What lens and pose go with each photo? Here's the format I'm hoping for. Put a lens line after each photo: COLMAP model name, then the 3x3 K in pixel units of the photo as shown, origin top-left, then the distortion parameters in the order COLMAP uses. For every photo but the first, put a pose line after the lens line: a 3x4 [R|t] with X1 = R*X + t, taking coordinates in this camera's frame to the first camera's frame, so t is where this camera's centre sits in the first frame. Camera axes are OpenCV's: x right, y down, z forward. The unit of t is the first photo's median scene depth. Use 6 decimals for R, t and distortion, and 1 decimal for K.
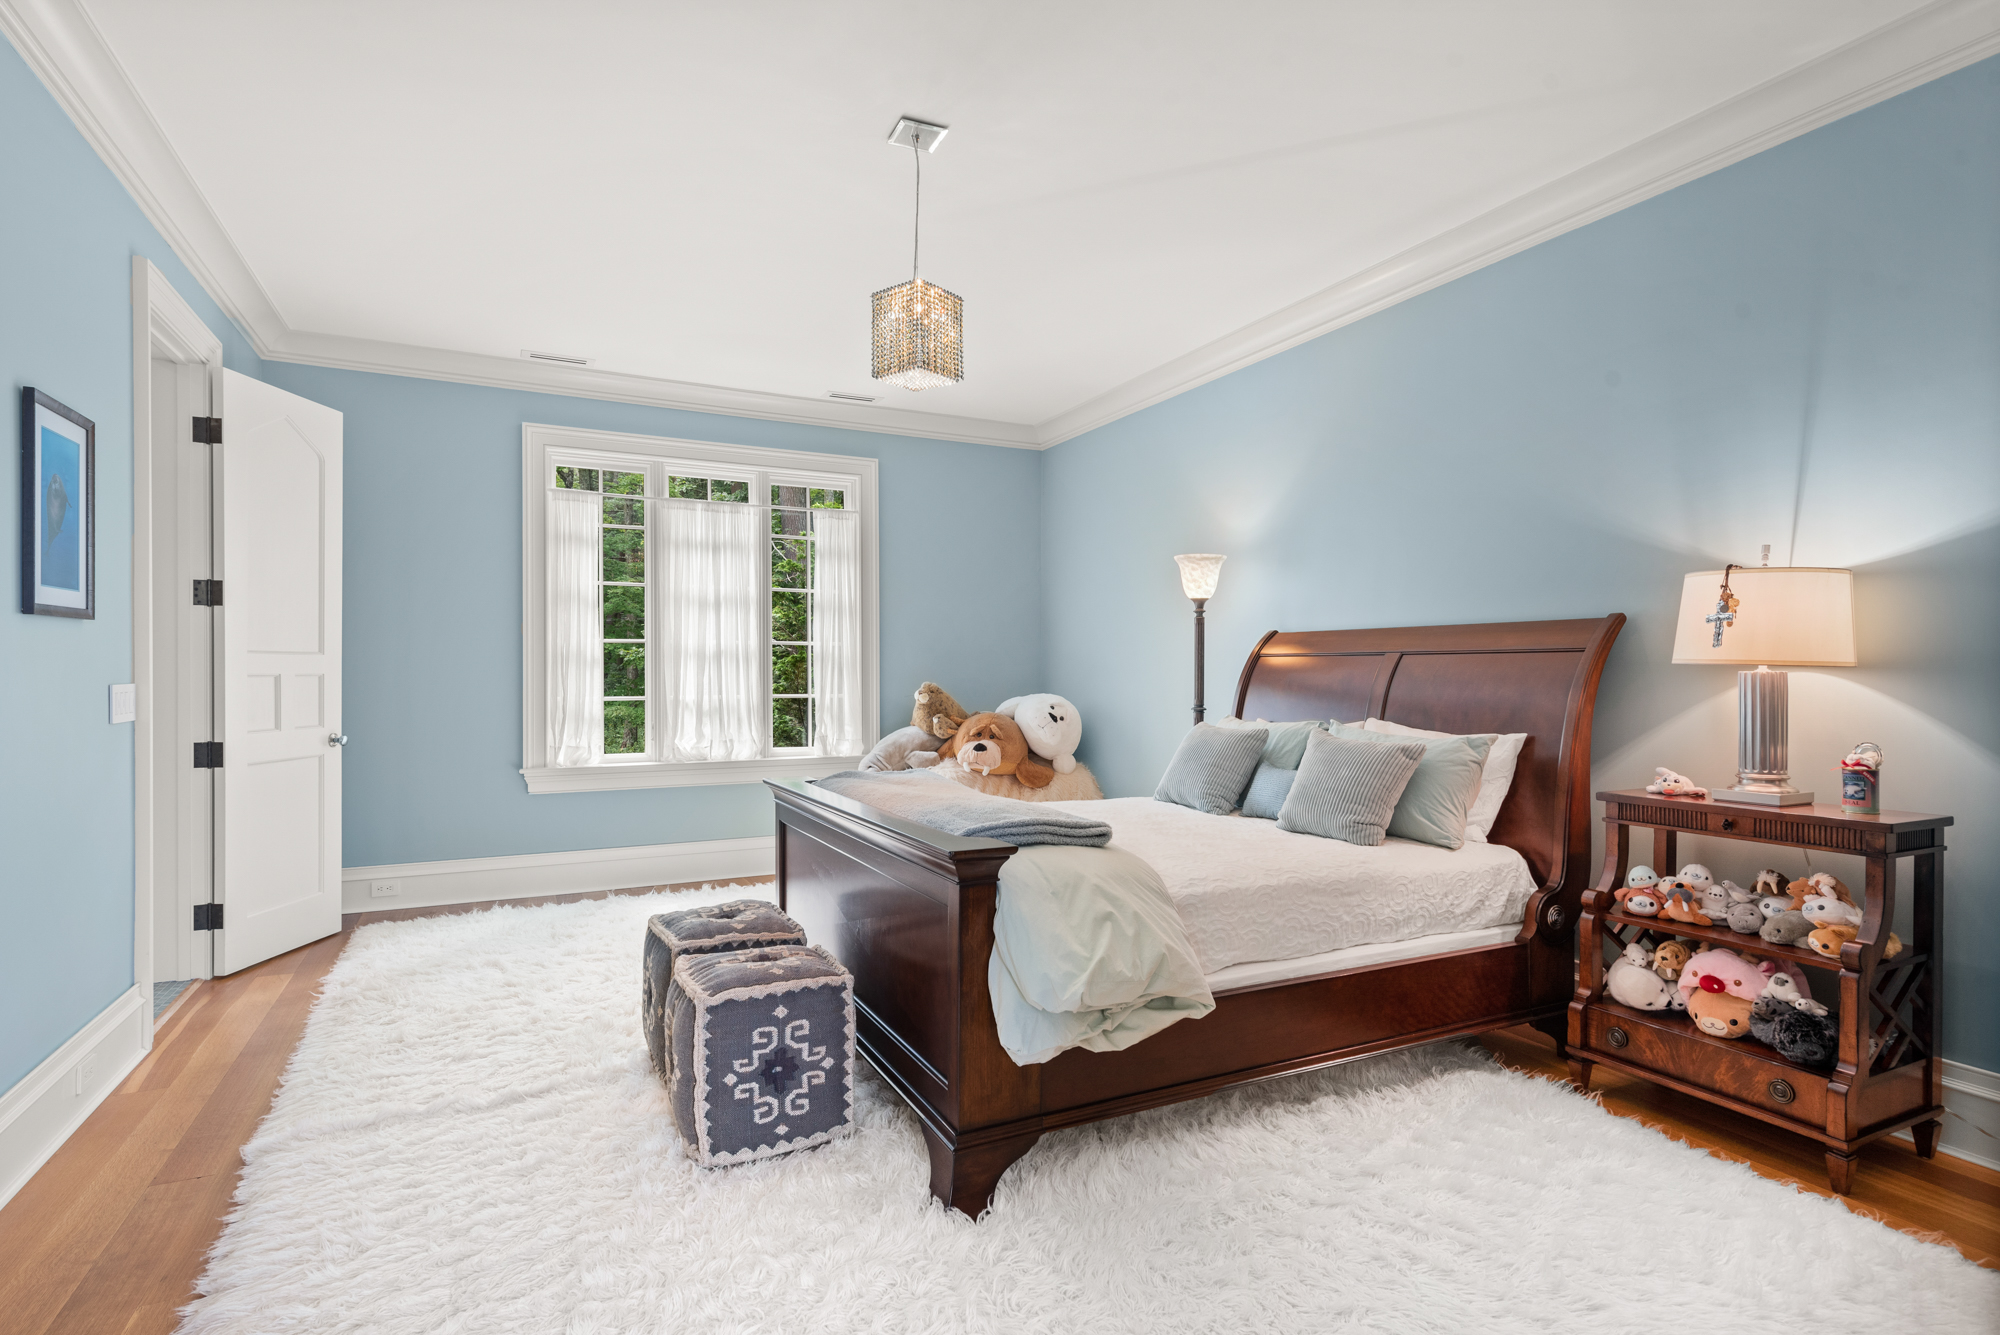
lens RADIAL K [[1000.5, 0, 998.5], [0, 1000.5, 677.6], [0, 0, 1]] dist [-0.000034, 0.000156]
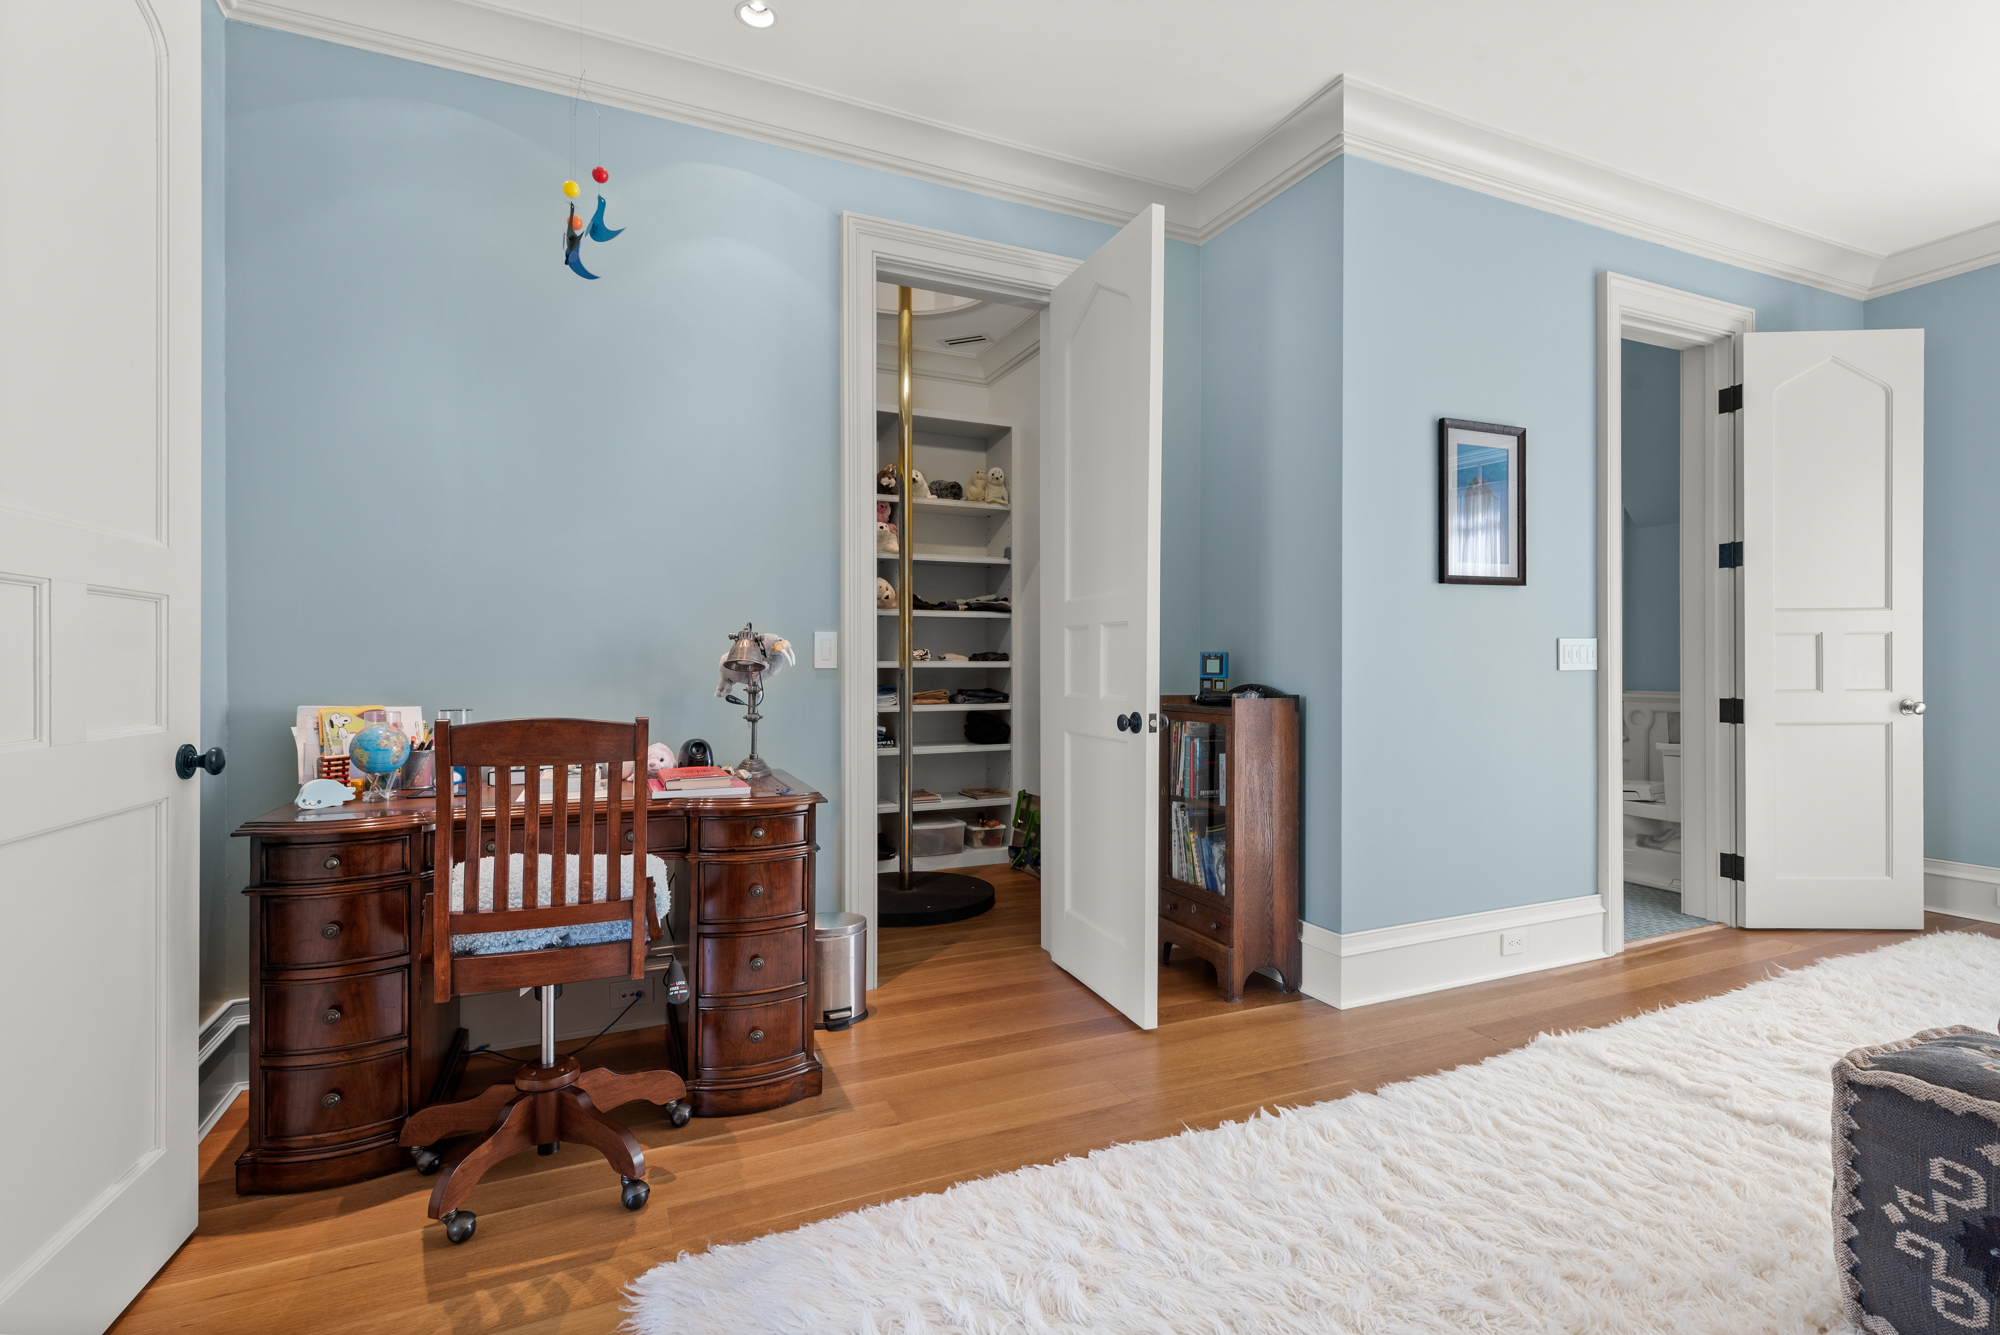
lens RADIAL K [[944.2, 0, 999.9], [0, 944.2, 659.4], [0, 0, 1]] dist [0.000019, -0.000142]
pose [[-0.044436, -0.007979, -0.998980, 0.314553], [-0.002890, 0.999965, -0.007858, 0.047178], [0.999008, 0.002538, -0.044457, 0.395370]]
